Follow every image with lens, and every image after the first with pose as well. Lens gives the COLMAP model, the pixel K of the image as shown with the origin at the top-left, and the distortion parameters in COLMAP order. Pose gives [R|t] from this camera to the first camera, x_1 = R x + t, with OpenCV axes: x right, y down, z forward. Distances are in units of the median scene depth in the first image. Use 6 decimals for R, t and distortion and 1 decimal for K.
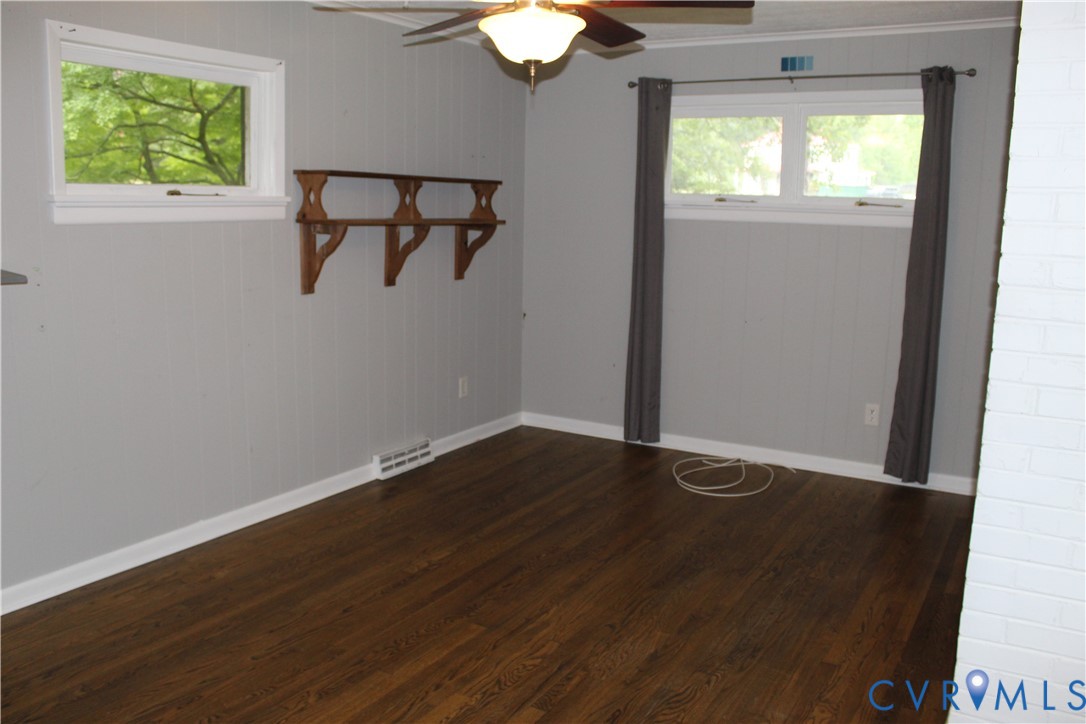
lens RADIAL K [[912.9, 0, 538.2], [0, 912.9, 355.5], [0, 0, 1]] dist [-0.161800, 0.125527]
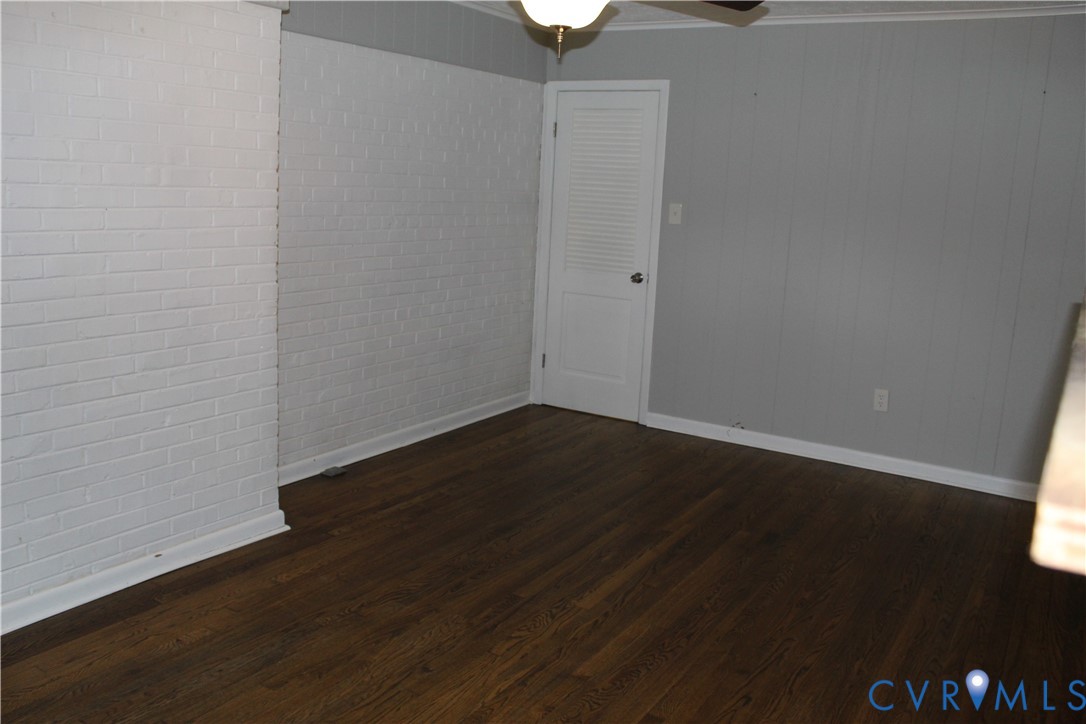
lens RADIAL K [[912.9, 0, 538.8], [0, 912.9, 364.7], [0, 0, 1]] dist [-0.161800, 0.125527]
pose [[-0.997557, -0.069859, 0.000479, -0.005463], [-0.065142, 0.932632, 0.354900, -0.282096], [-0.025240, 0.354001, -0.934904, 1.724041]]
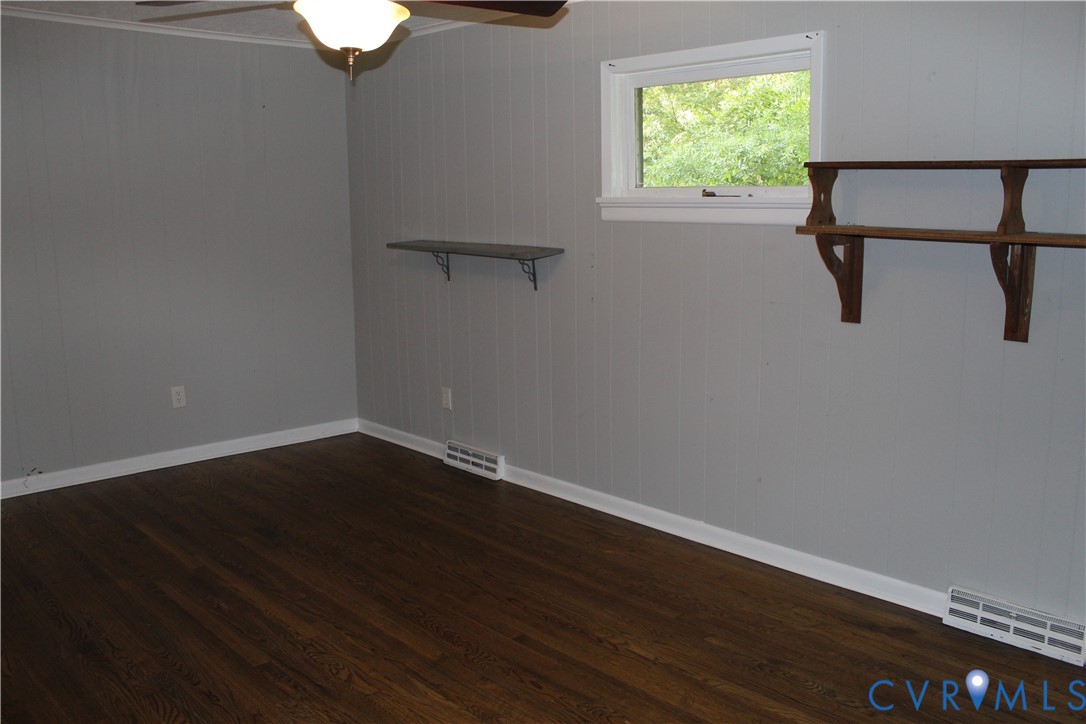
lens RADIAL K [[912.9, 0, 560.4], [0, 912.9, 365.6], [0, 0, 1]] dist [-0.161800, 0.125527]
pose [[-0.253459, 0.149821, -0.955674, 0.753021], [-0.164084, 0.966959, 0.195108, -0.193692], [0.953328, 0.206263, -0.220501, 1.281012]]
